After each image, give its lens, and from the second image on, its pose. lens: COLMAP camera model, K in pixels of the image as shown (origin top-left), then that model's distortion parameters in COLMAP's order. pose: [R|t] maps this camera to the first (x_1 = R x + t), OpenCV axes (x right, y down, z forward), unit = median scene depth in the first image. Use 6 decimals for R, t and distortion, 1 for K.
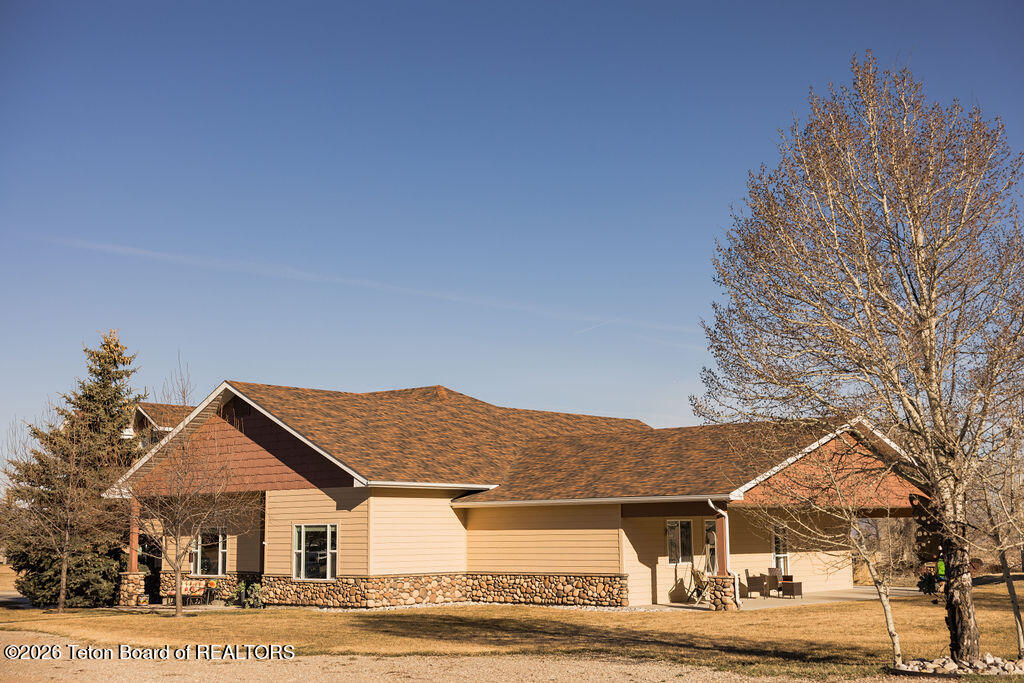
lens RADIAL K [[1358.7, 0, 512.2], [0, 1358.7, 342.9], [0, 0, 1]] dist [-0.032020, 0.000000]
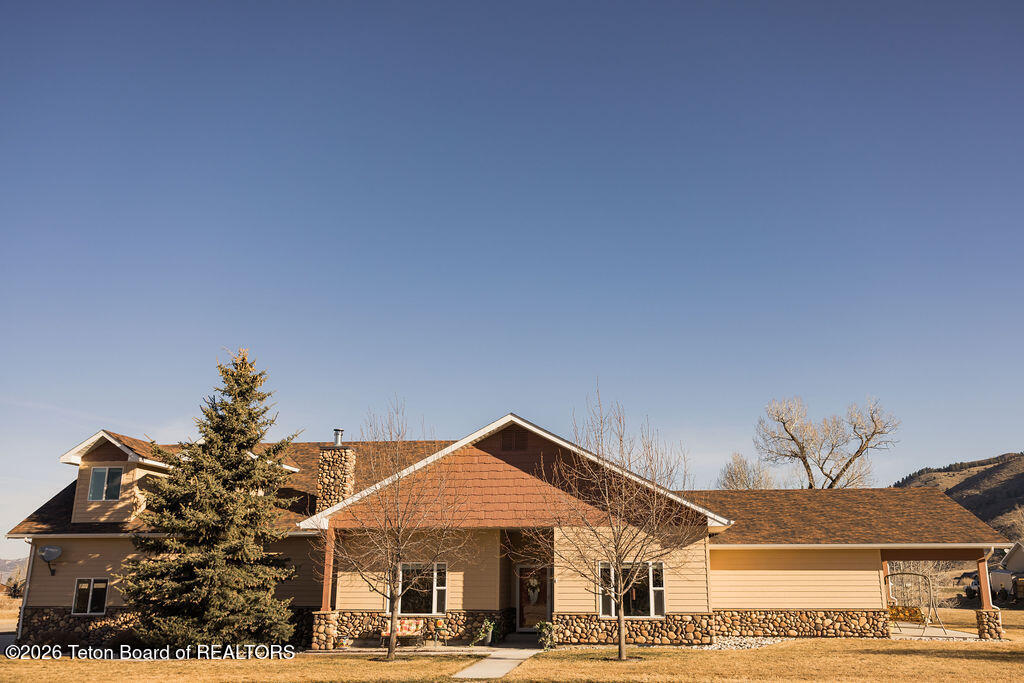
lens RADIAL K [[923.9, 0, 512.4], [0, 923.9, 338.2], [0, 0, 1]] dist [-0.003691, -0.017775]
pose [[0.833580, 0.149600, 0.531756, -0.619963], [-0.087367, 0.986219, -0.140498, 0.073376], [-0.545446, 0.070658, 0.835162, 0.456346]]
